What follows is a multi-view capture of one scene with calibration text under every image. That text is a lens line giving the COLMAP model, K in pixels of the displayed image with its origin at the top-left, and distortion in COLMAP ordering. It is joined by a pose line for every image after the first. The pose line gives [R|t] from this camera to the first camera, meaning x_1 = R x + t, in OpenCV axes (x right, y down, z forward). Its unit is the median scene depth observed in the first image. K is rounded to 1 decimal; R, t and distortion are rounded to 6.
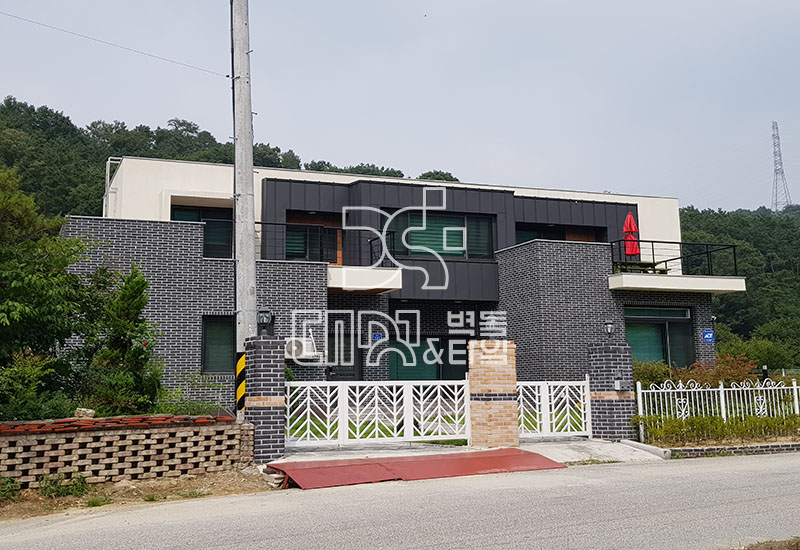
lens RADIAL K [[950.3, 0, 408.6], [0, 950.3, 244.5], [0, 0, 1]] dist [0.059936, 0.000000]
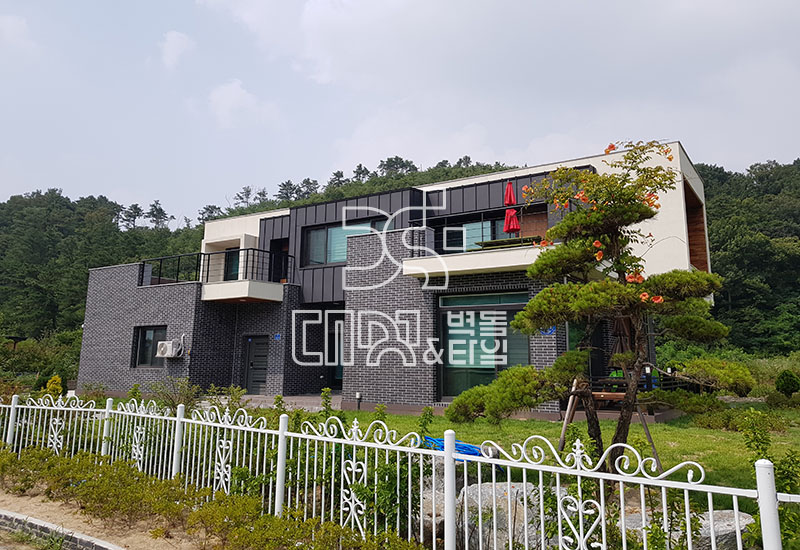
lens RADIAL K [[619.9, 0, 398.9], [0, 619.9, 235.3], [0, 0, 1]] dist [0.056996, -0.102047]
pose [[0.568889, -0.149948, -0.808629, 1.017728], [0.108889, 0.988315, -0.106662, 0.110336], [0.815174, -0.027372, 0.578570, 1.049610]]
